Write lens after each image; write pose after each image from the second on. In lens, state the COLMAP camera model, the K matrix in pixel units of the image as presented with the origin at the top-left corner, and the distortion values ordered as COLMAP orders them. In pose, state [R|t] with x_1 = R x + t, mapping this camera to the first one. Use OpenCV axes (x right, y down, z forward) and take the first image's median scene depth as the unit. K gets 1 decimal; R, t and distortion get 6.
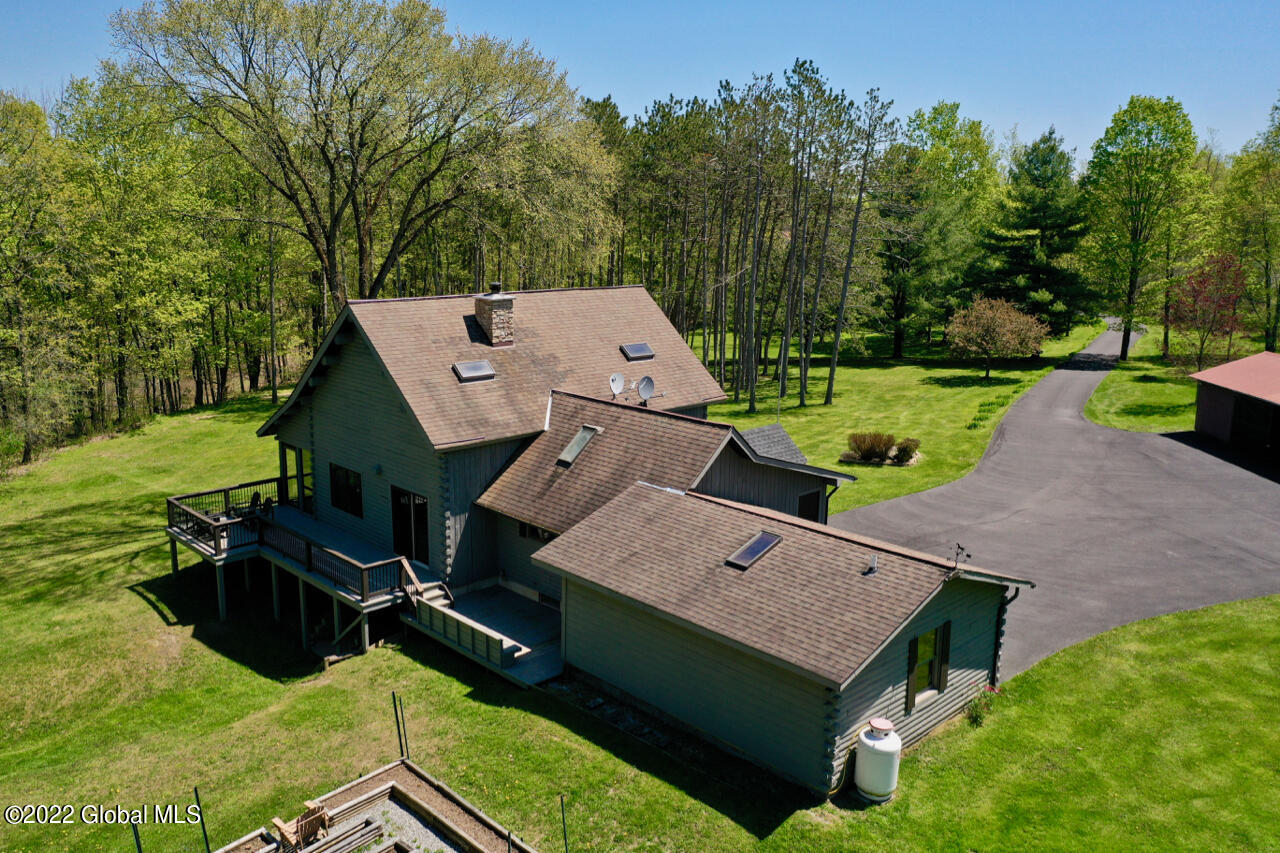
lens RADIAL K [[1021.3, 0, 639.3], [0, 1021.3, 426.8], [0, 0, 1]] dist [0.001623, 0.015876]
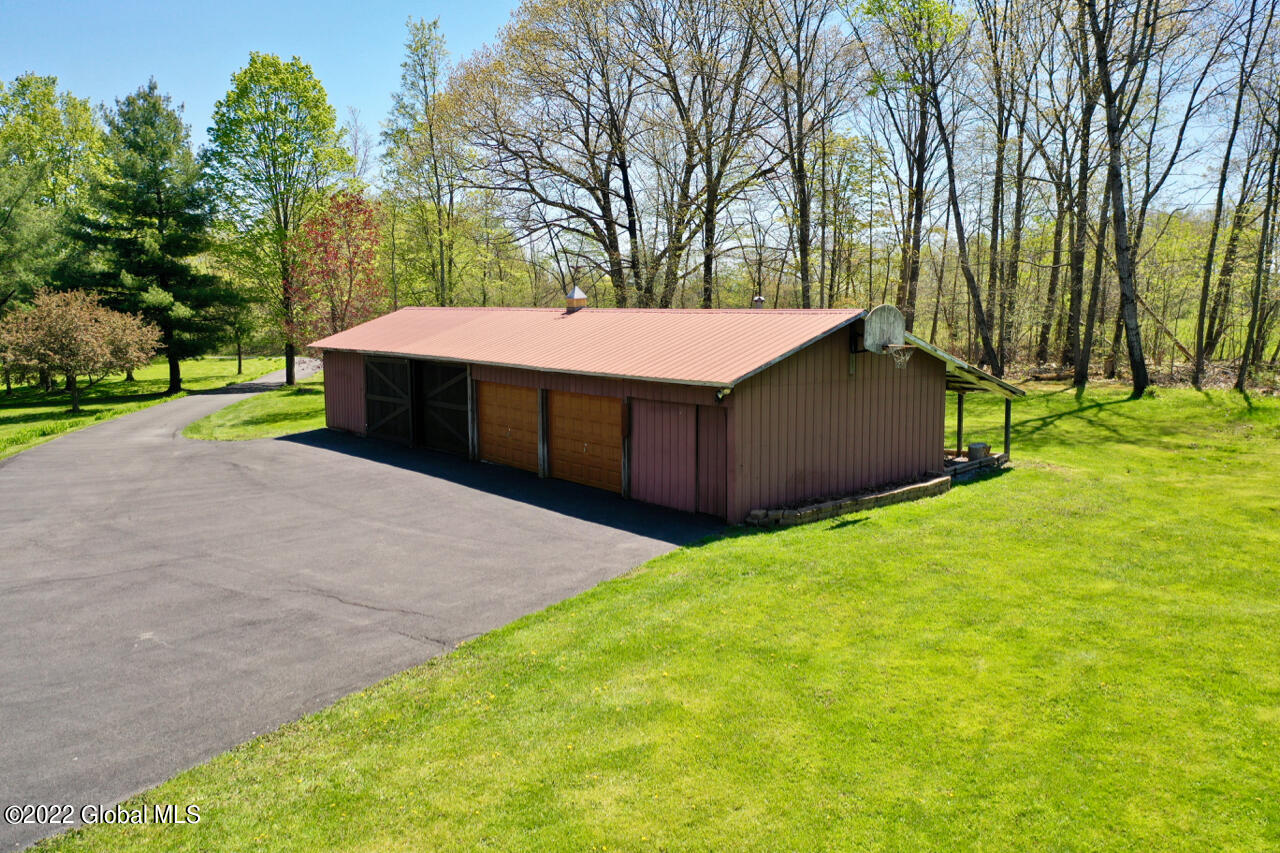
lens RADIAL K [[1021.3, 0, 639.5], [0, 1021.3, 427.8], [0, 0, 1]] dist [0.001623, 0.015876]
pose [[0.761087, -0.086564, 0.642848, 0.174771], [0.142191, 0.989215, -0.035140, 0.035416], [-0.632873, 0.118152, 0.765188, 0.236580]]
